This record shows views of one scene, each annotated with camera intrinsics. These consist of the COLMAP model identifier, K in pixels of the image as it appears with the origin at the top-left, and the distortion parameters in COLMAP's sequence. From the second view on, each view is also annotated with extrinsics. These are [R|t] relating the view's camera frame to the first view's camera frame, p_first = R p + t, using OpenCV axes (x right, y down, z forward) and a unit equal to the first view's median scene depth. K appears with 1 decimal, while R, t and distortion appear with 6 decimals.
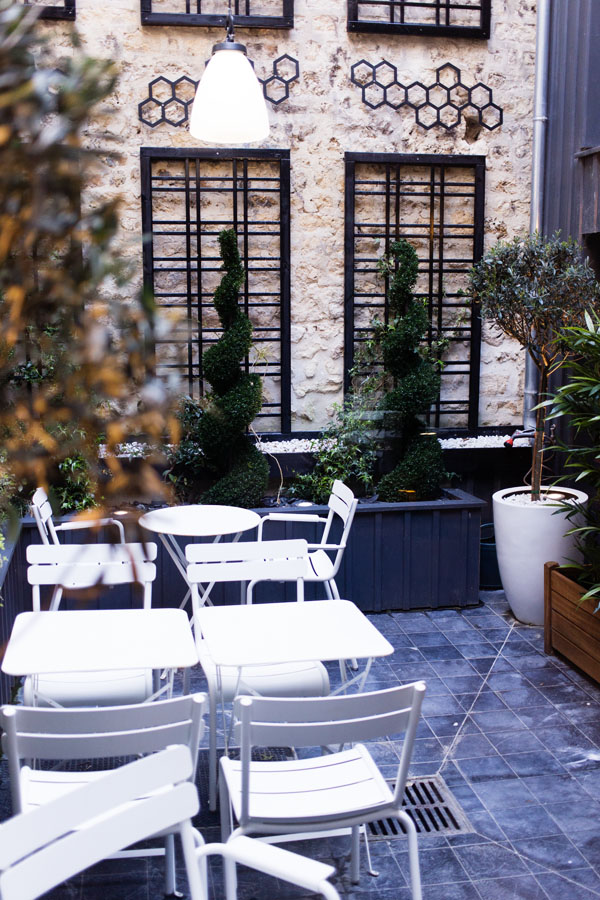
lens RADIAL K [[1022.8, 0, 300.0], [0, 1022.8, 450.0], [0, 0, 1]] dist [0.066892, -0.006452]
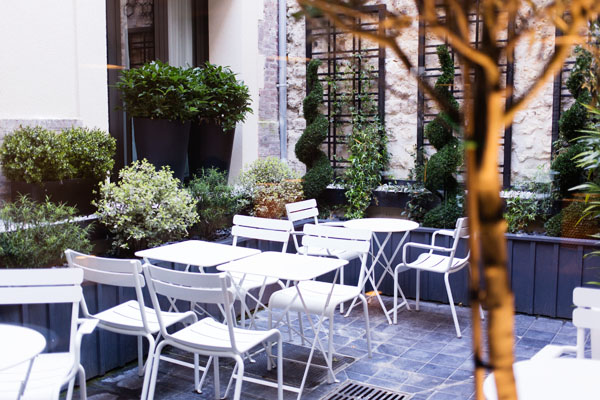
lens RADIAL K [[681.9, 0, 300.0], [0, 681.9, 200.0], [0, 0, 1]] dist [0.066892, -0.006452]
pose [[0.664372, 0.052180, -0.745578, 0.575868], [-0.097322, 0.995106, -0.017079, 0.054140], [0.741039, 0.083908, 0.666199, 0.150634]]
